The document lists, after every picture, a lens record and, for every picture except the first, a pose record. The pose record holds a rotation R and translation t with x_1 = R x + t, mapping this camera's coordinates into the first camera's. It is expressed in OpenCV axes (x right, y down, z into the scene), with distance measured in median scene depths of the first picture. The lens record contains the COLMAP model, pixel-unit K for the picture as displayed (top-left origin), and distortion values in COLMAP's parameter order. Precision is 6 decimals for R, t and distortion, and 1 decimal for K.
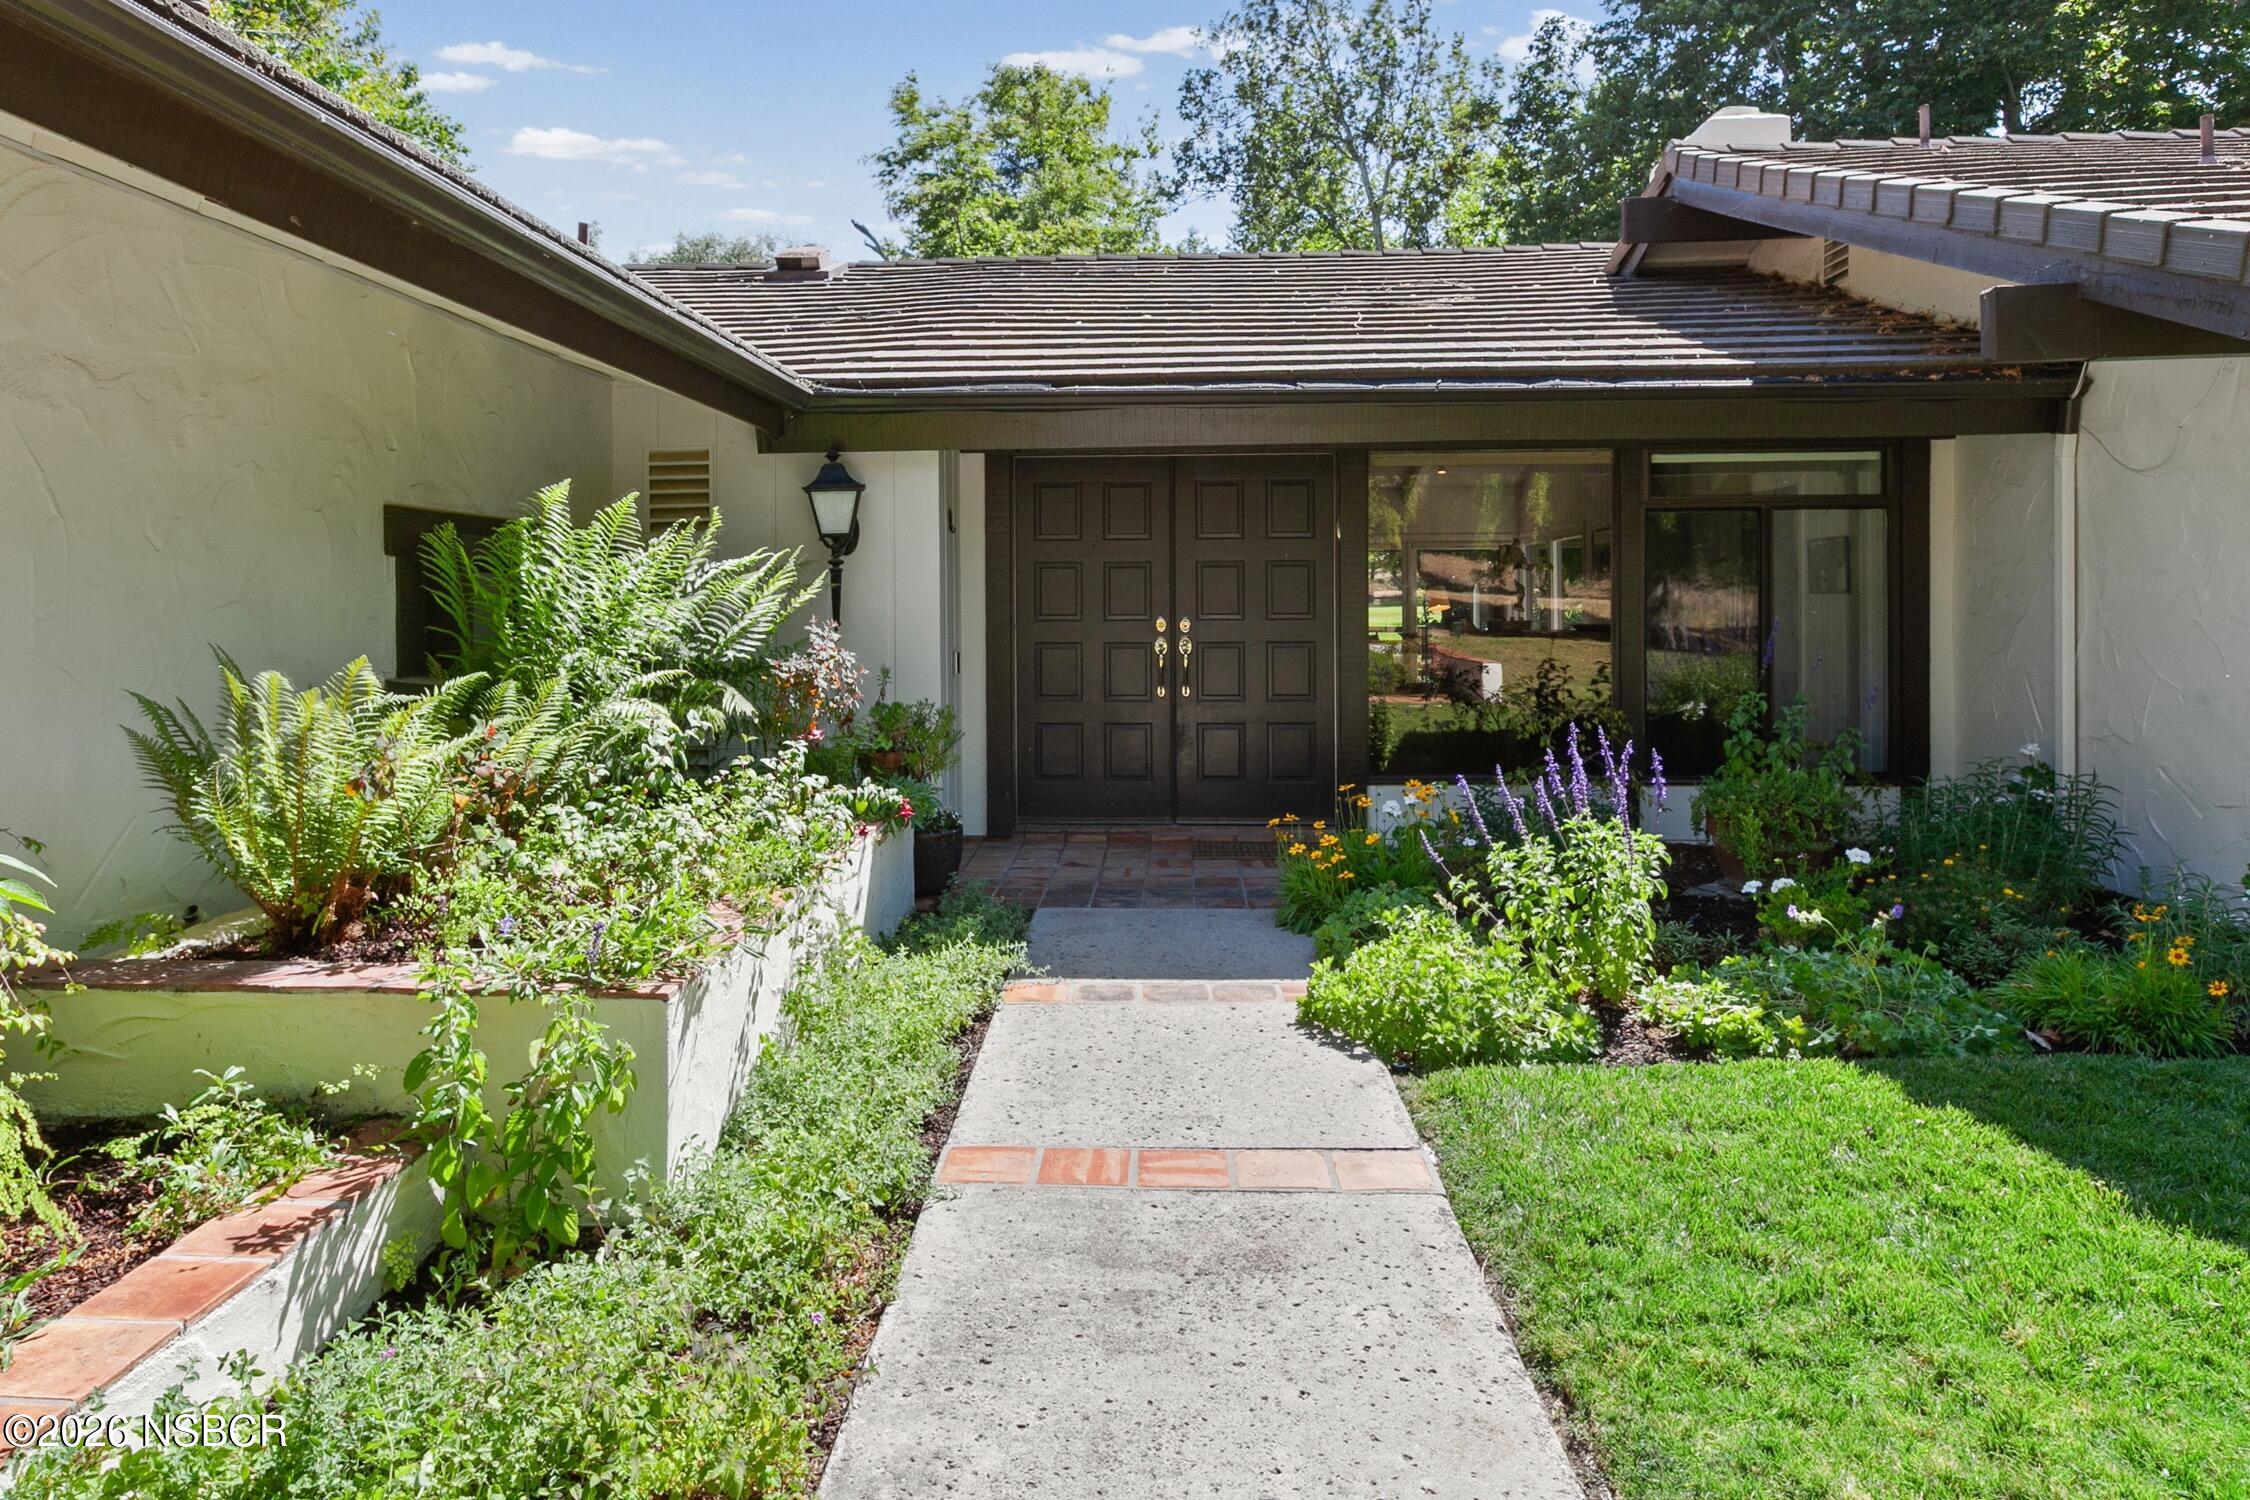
lens RADIAL K [[1239.9, 0, 1125.0], [0, 1239.9, 750.0], [0, 0, 1]] dist [0.004385, 0.000653]
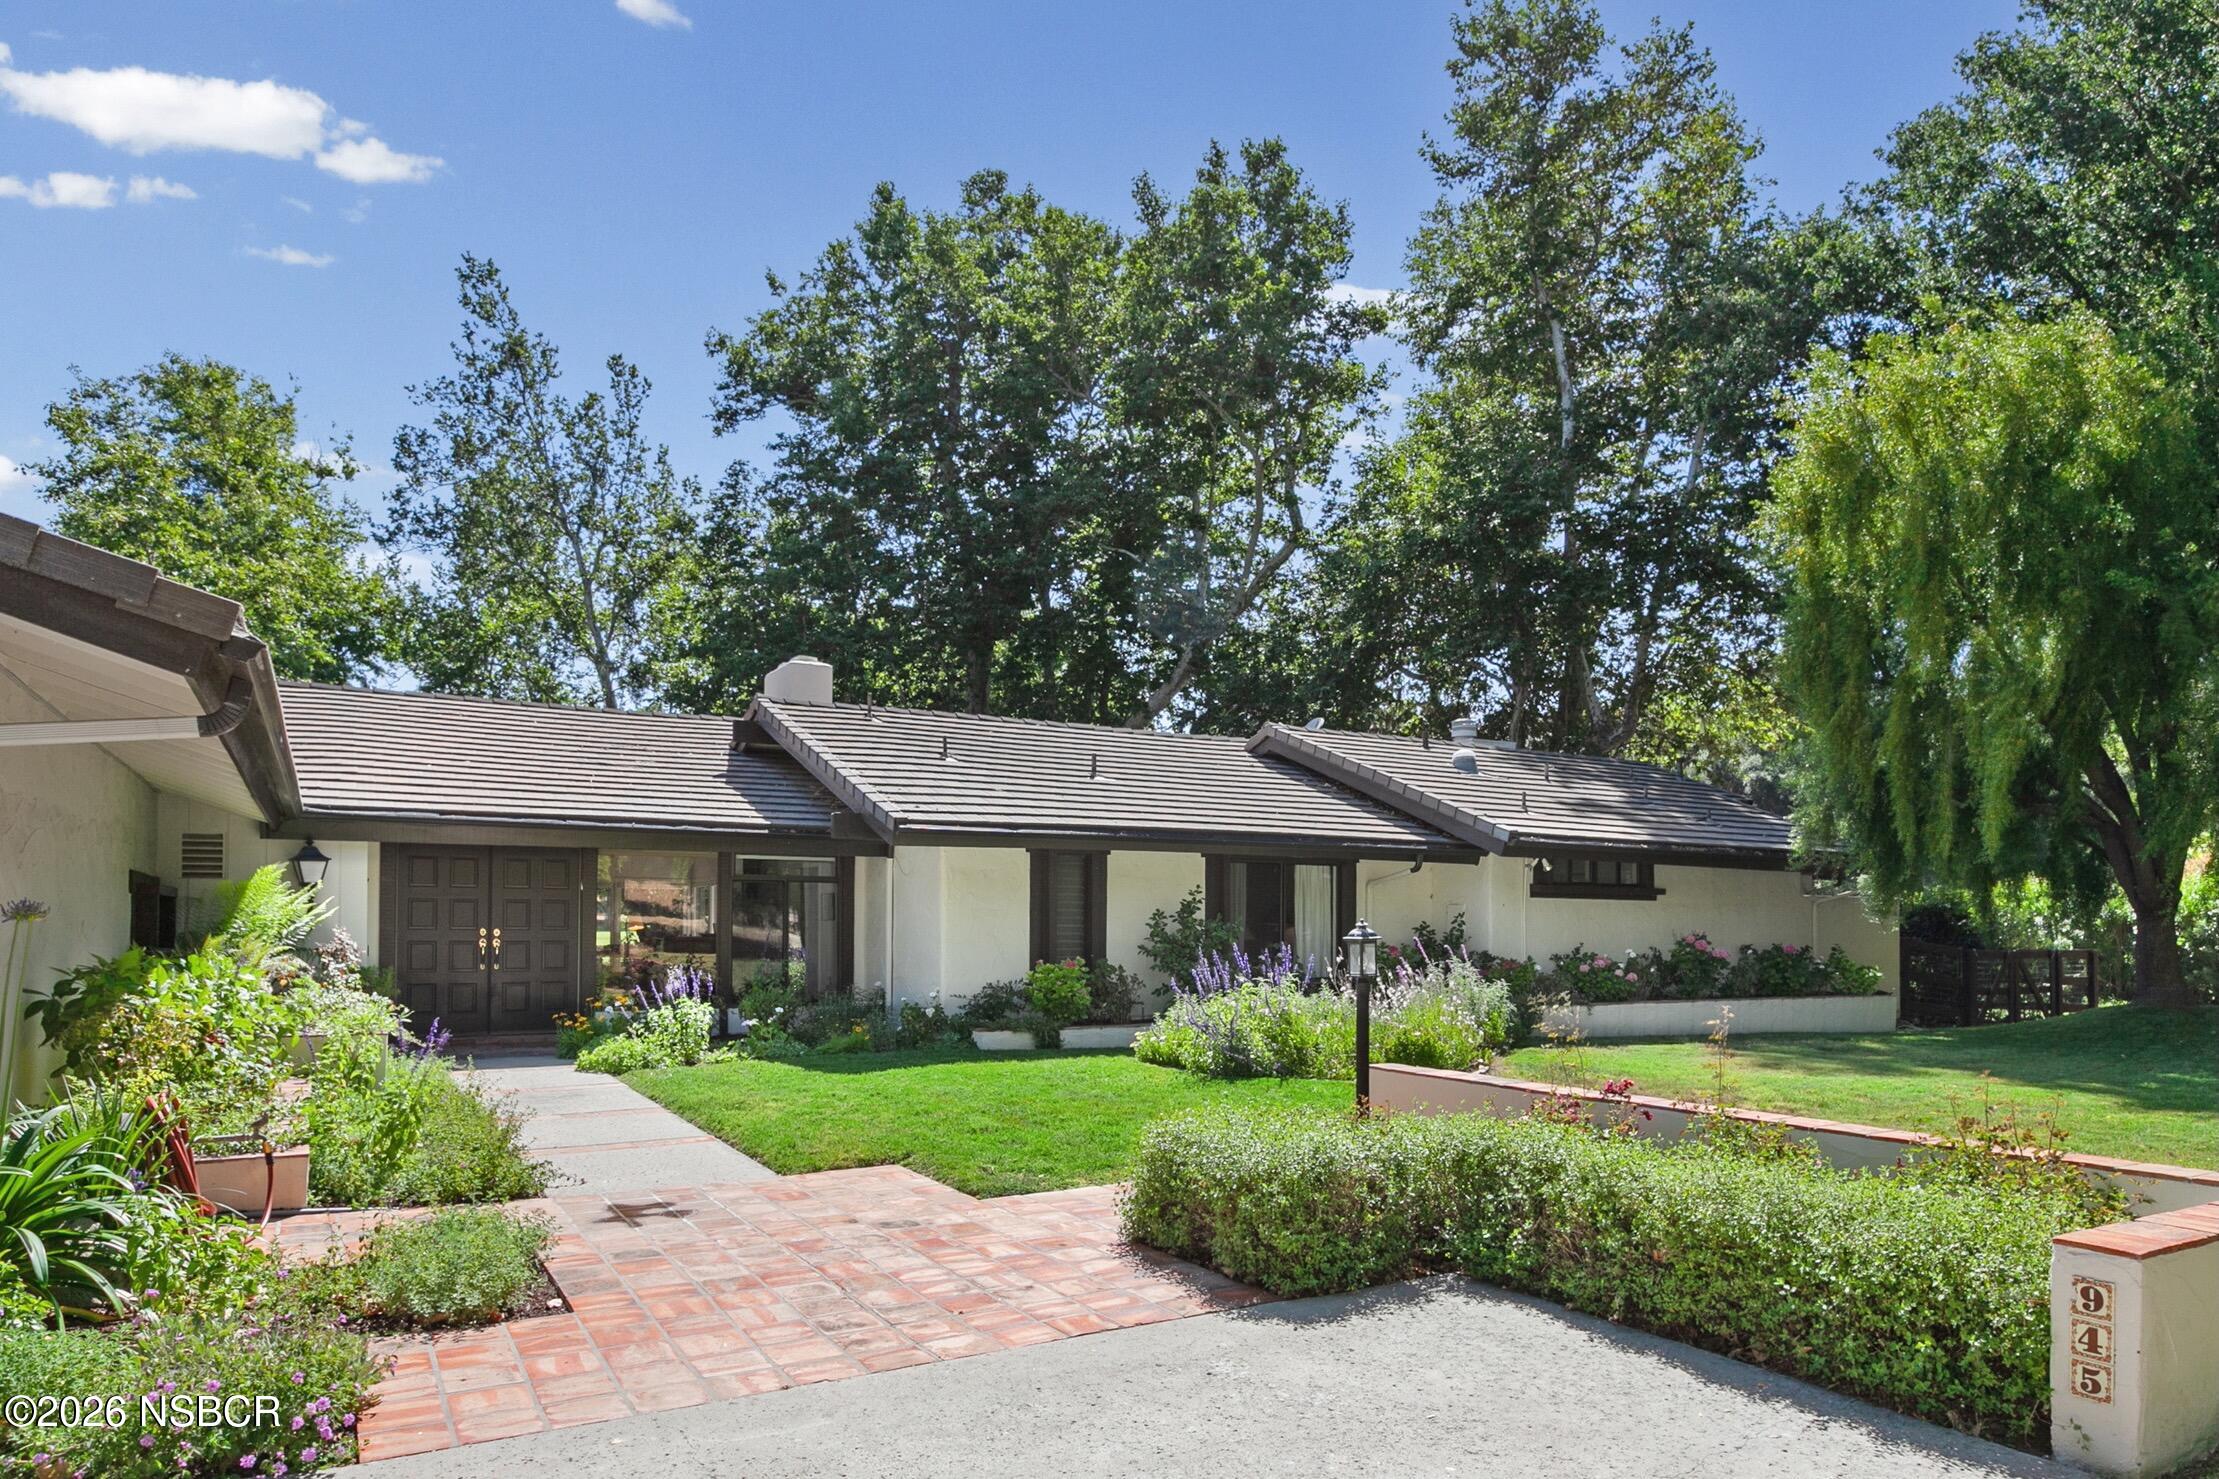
lens RADIAL K [[1281.0, 0, 1099.0], [0, 1281.0, 827.6], [0, 0, 1]] dist [0.001057, 0.000467]
pose [[0.833695, 0.052323, 0.549742, -0.042532], [0.057161, 0.981977, -0.180147, 0.023552], [-0.549260, 0.181611, 0.815678, -0.180839]]
